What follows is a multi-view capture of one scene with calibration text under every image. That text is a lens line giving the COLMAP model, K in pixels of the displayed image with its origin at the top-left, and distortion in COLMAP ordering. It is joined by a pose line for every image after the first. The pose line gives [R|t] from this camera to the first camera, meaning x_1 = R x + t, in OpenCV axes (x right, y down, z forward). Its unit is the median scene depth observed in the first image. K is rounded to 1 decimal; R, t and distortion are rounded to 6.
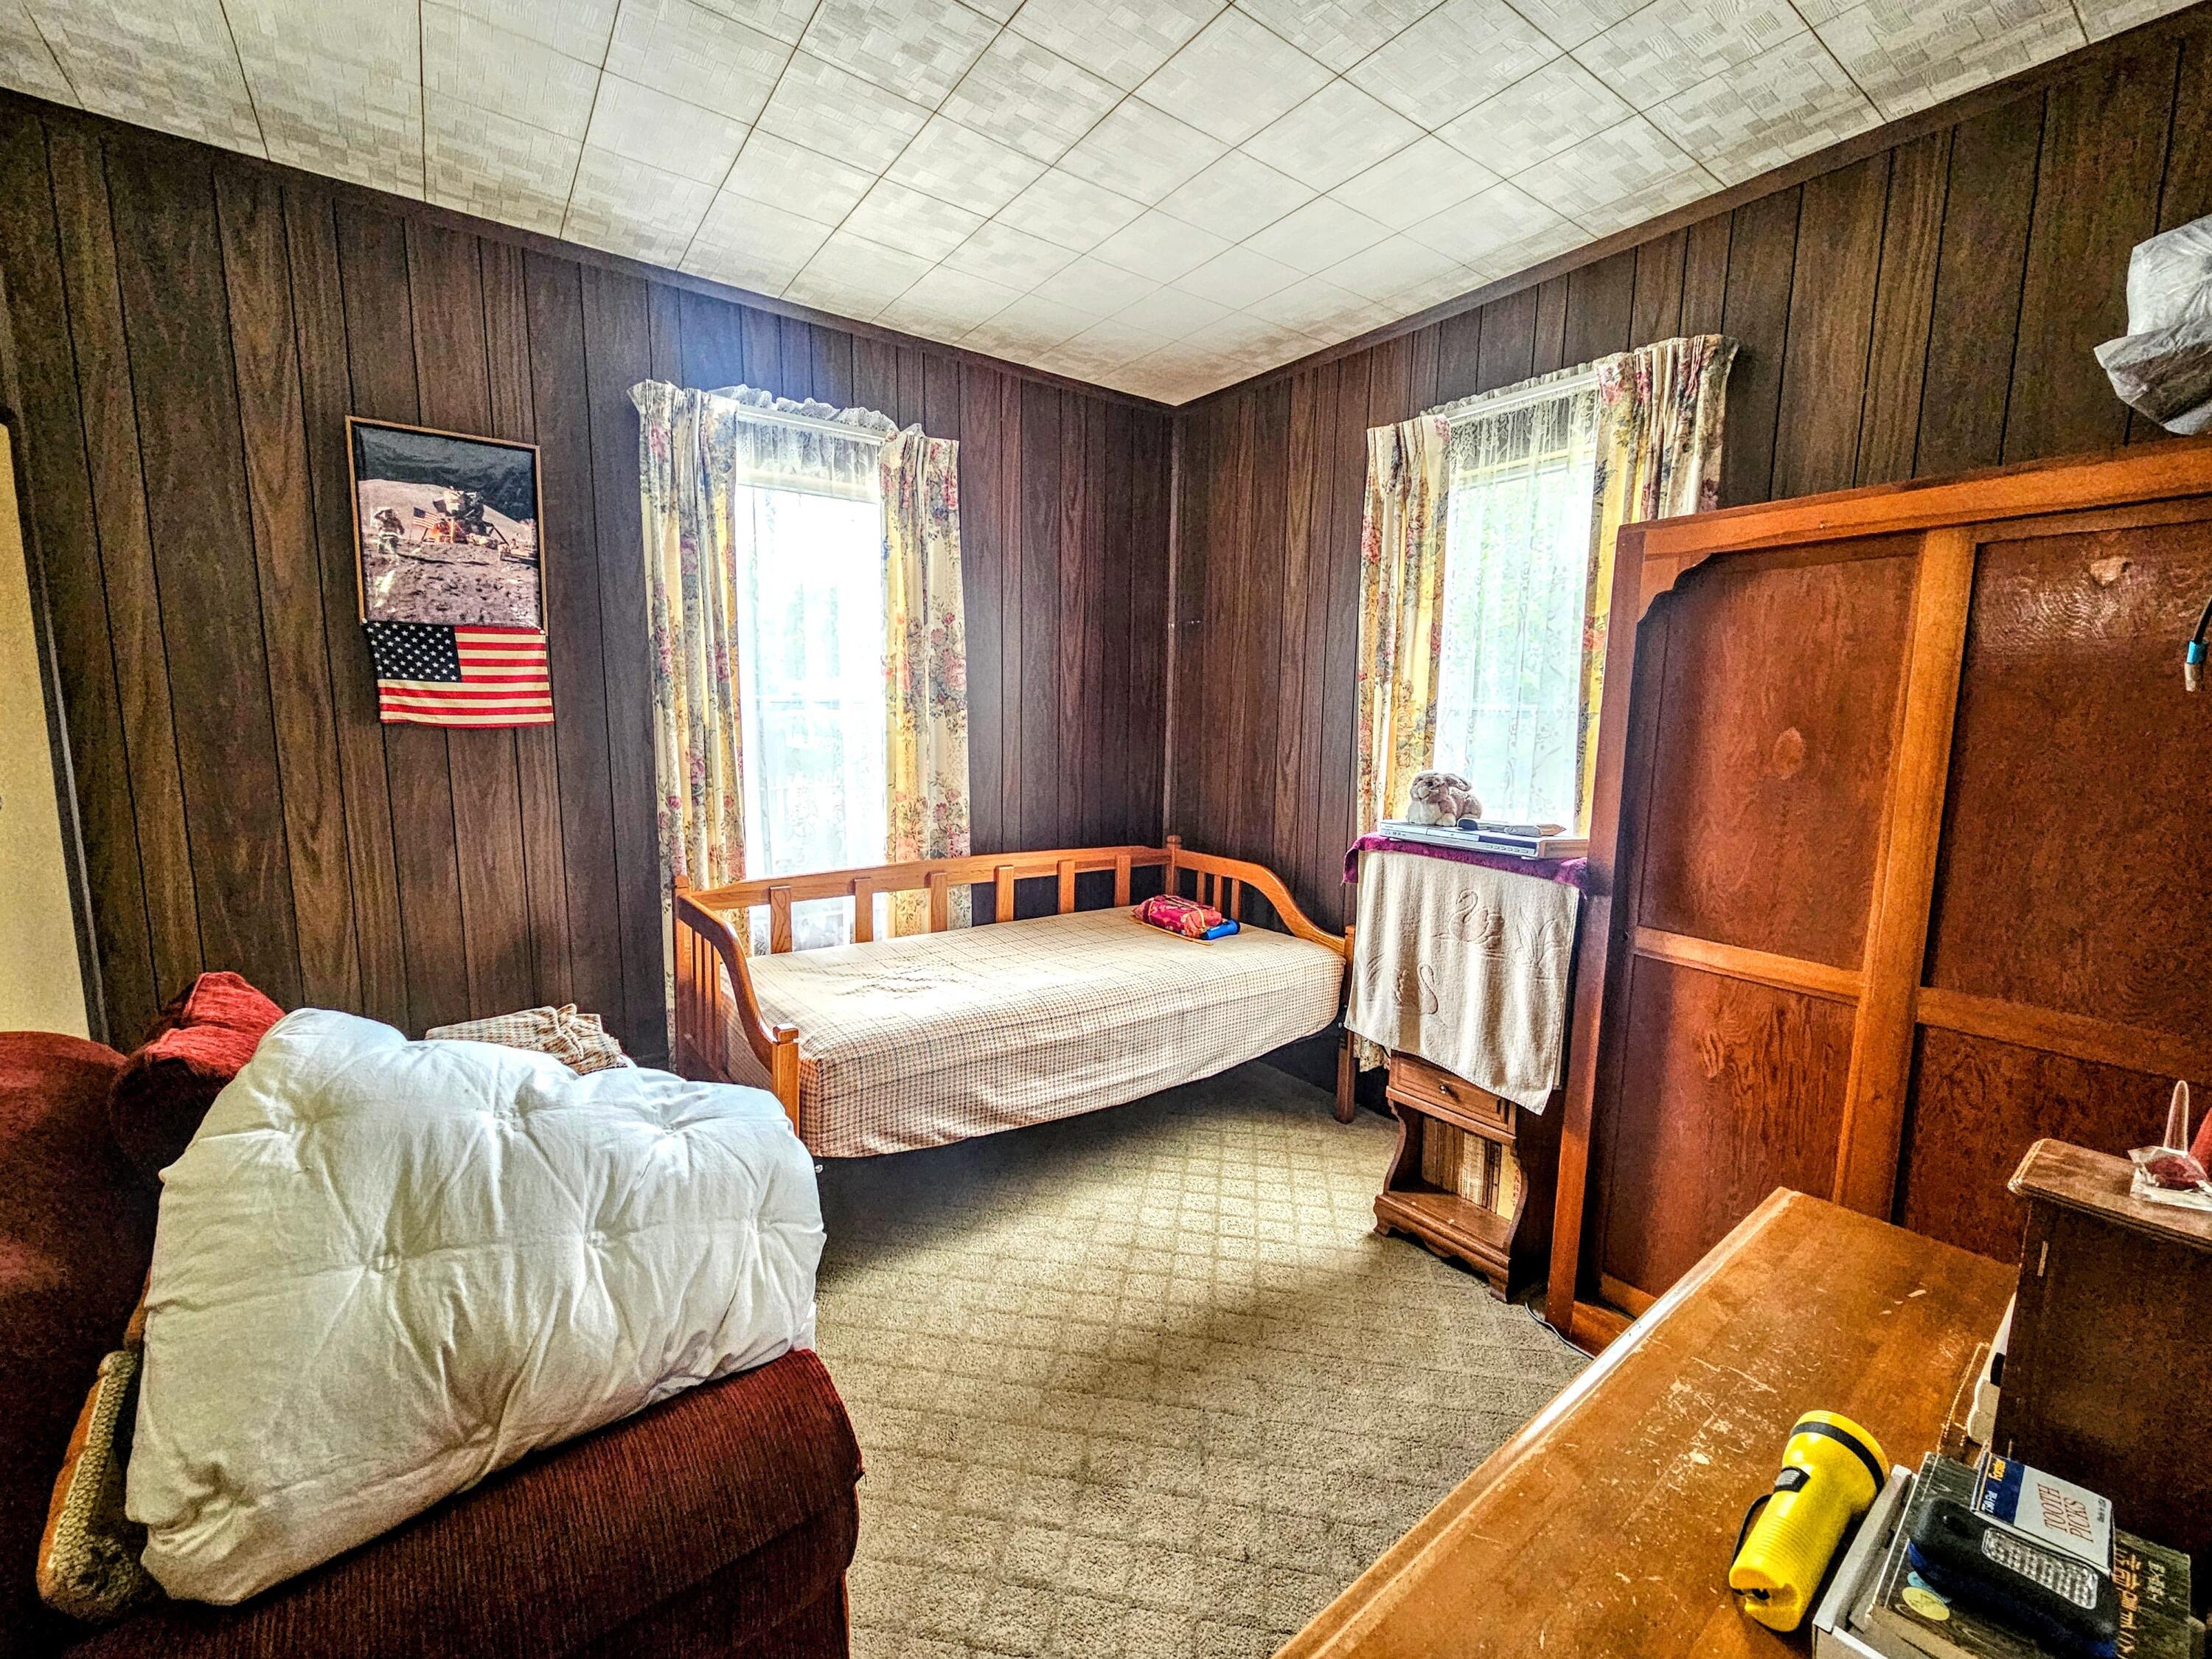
lens RADIAL K [[907.8, 0, 1101.2], [0, 907.8, 830.5], [0, 0, 1]] dist [0.010701, 0.000100]
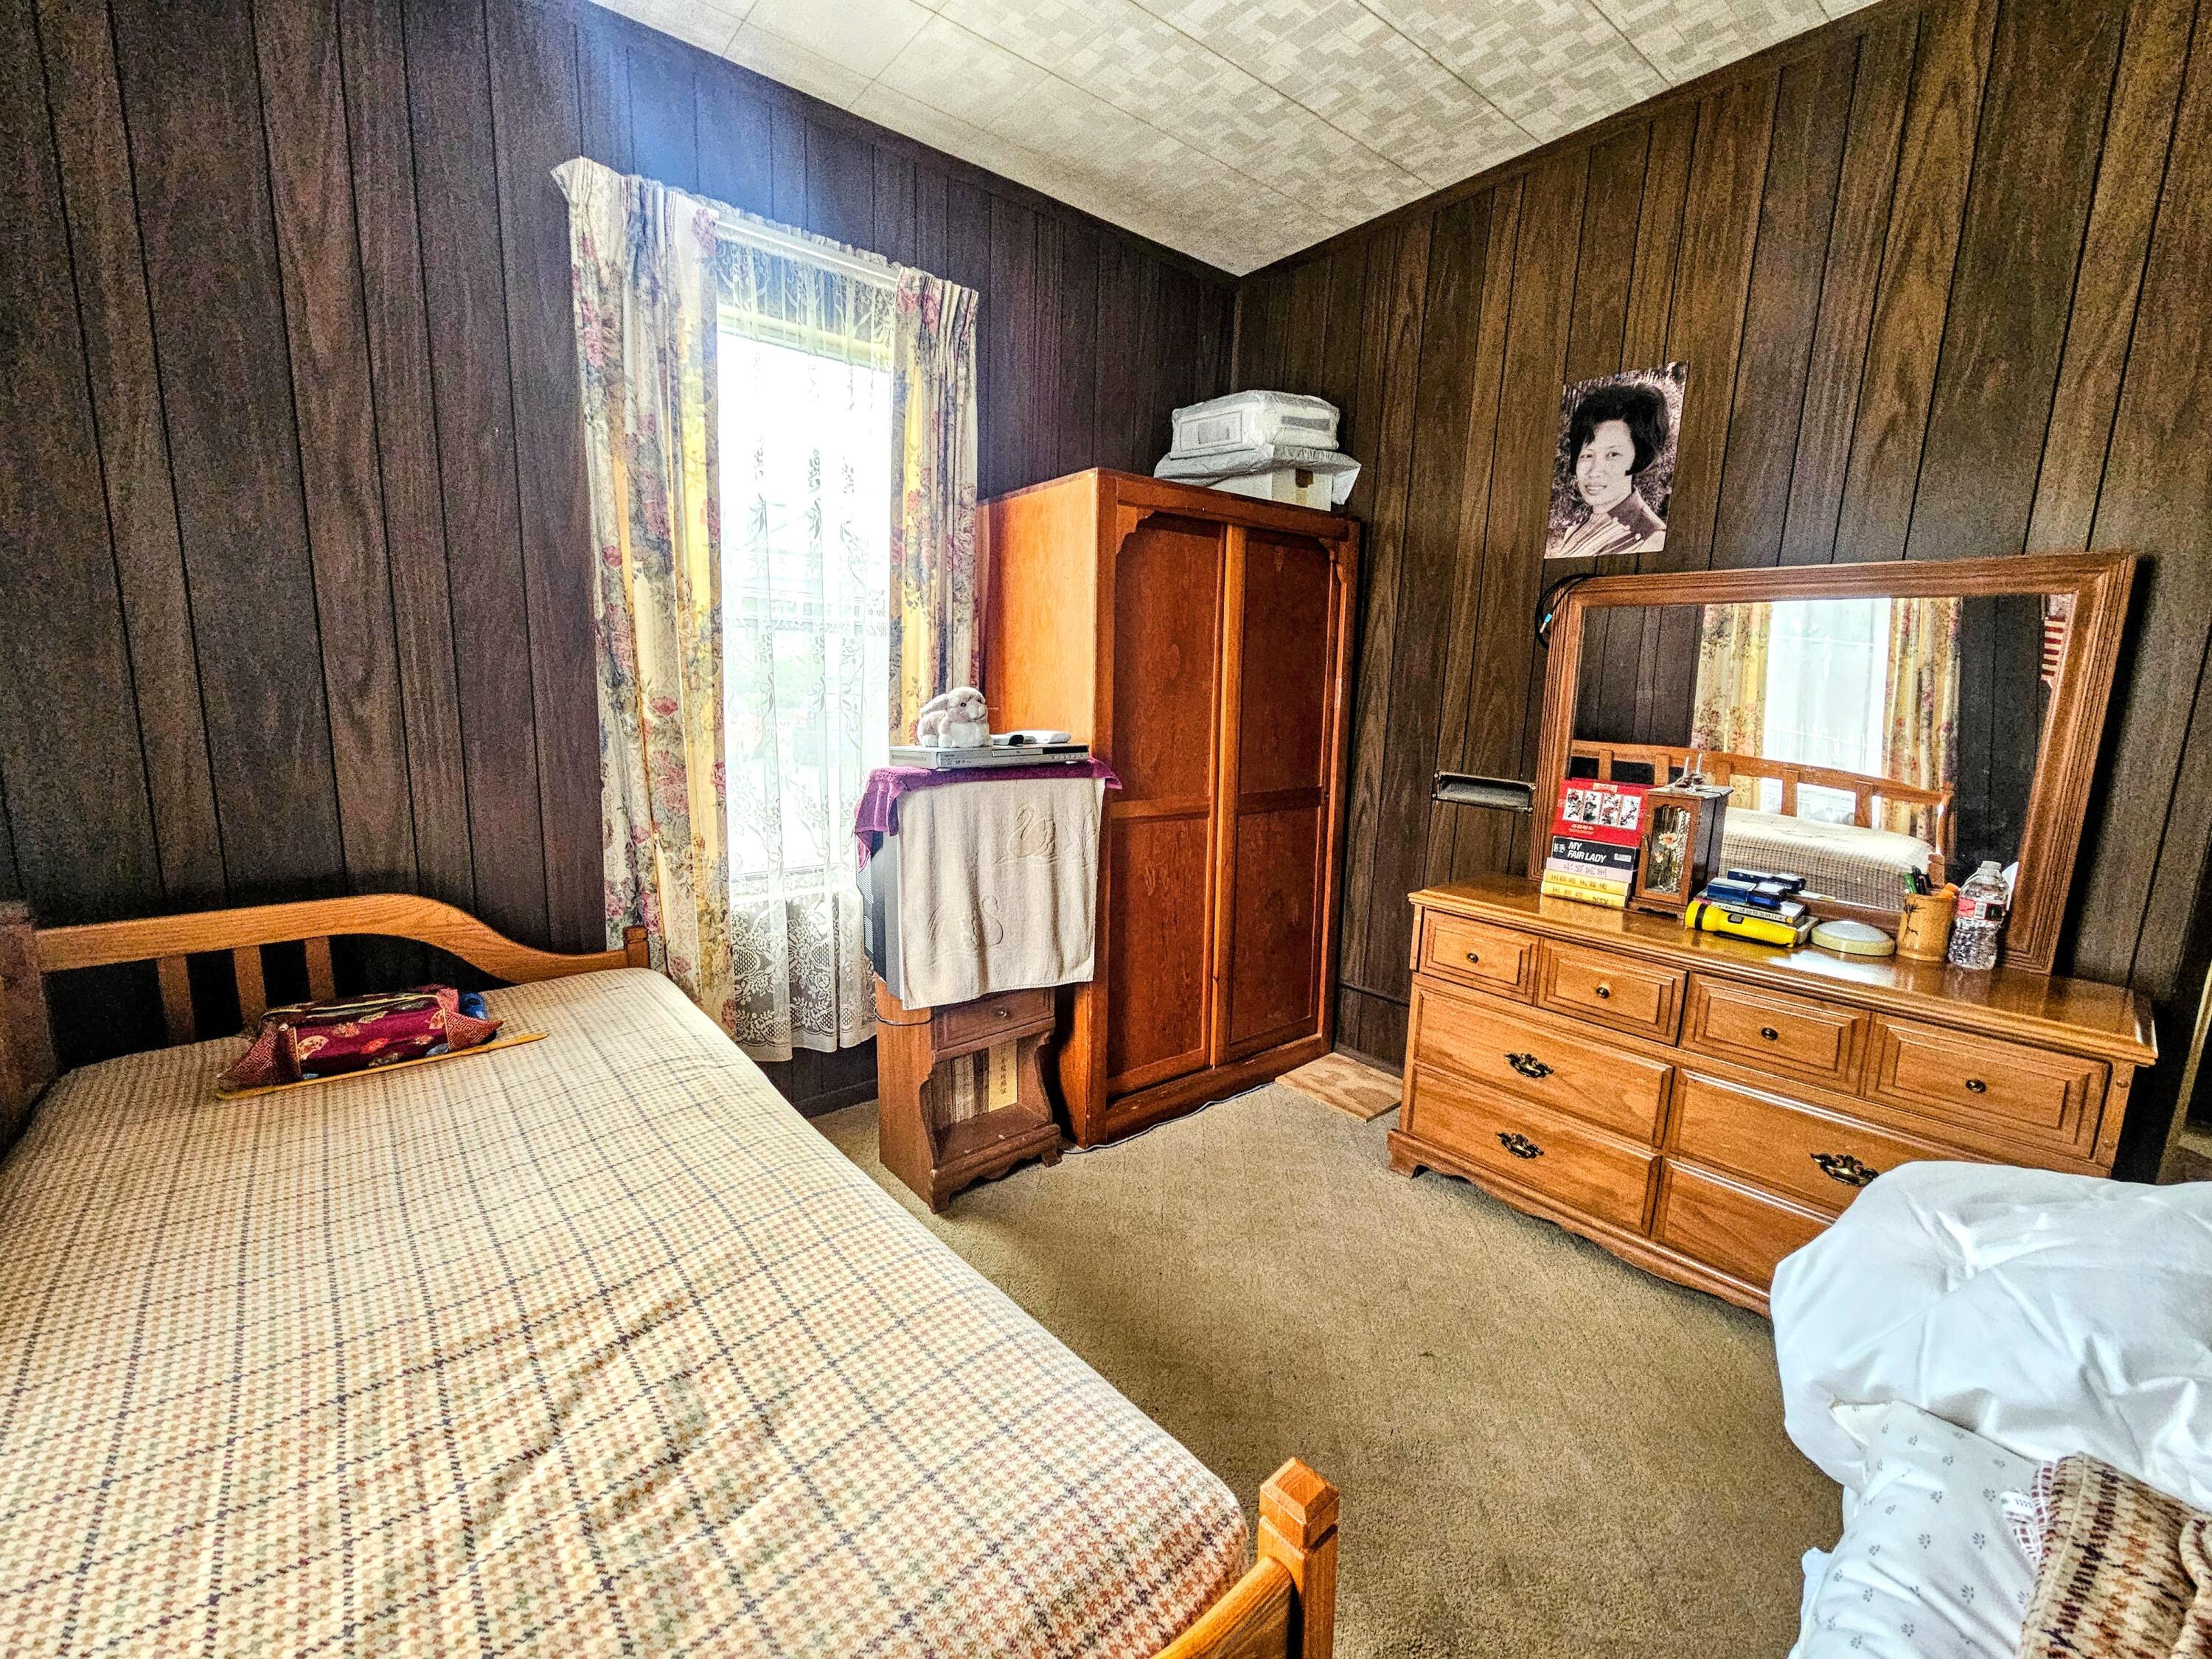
lens RADIAL K [[907.8, 0, 1094.7], [0, 907.8, 824.4], [0, 0, 1]] dist [0.010701, 0.000100]
pose [[-0.040436, -0.191648, 0.980630, -0.454423], [0.102297, 0.975482, 0.194860, -0.078959], [-0.993932, 0.108194, -0.019839, 0.739508]]
